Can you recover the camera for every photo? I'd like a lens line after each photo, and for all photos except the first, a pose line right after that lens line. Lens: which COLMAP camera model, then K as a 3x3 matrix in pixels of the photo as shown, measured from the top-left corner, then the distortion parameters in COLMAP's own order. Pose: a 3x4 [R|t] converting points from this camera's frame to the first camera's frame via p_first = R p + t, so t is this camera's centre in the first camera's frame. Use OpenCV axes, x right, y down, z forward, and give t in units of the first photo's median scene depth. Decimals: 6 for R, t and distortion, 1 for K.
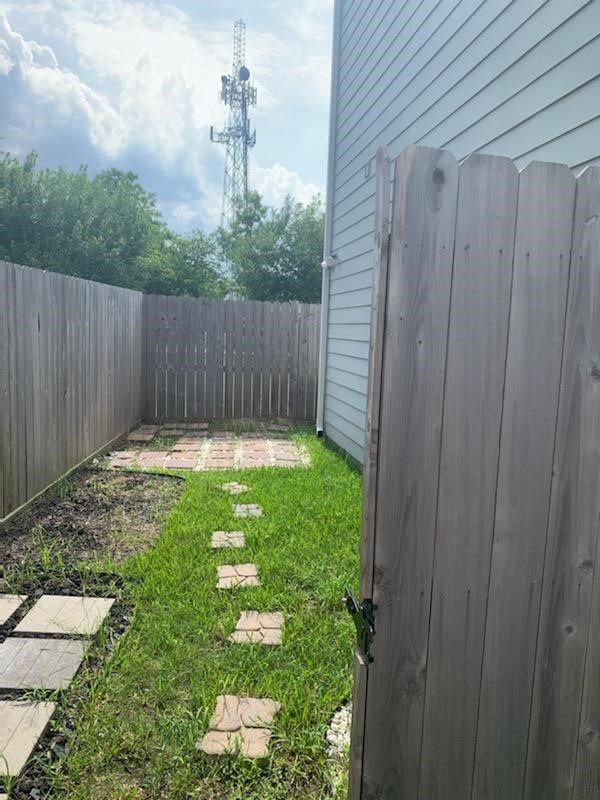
lens RADIAL K [[632.2, 0, 323.2], [0, 632.2, 407.3], [0, 0, 1]] dist [0.033823, -0.043817]
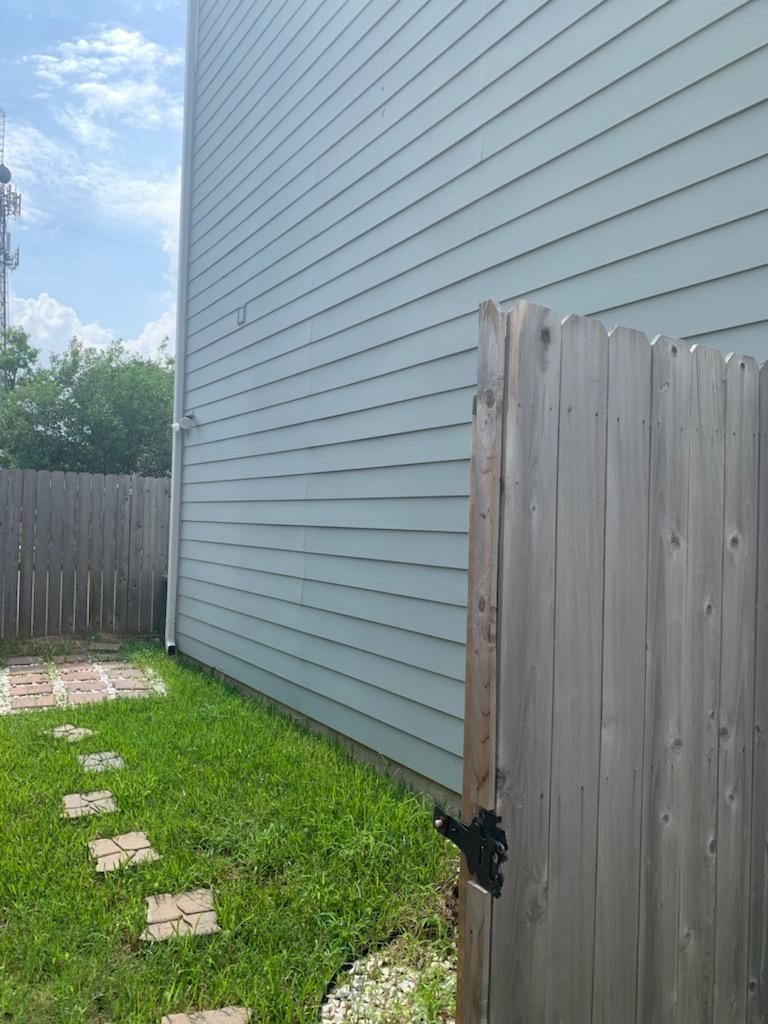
lens RADIAL K [[823.4, 0, 384.0], [0, 823.4, 512.0], [0, 0, 1]] dist [0.000270, -0.001580]
pose [[0.933968, -0.010404, 0.357205, -0.167675], [0.055003, 0.991850, -0.114926, 0.009232], [-0.353098, 0.126984, 0.926929, -0.007571]]
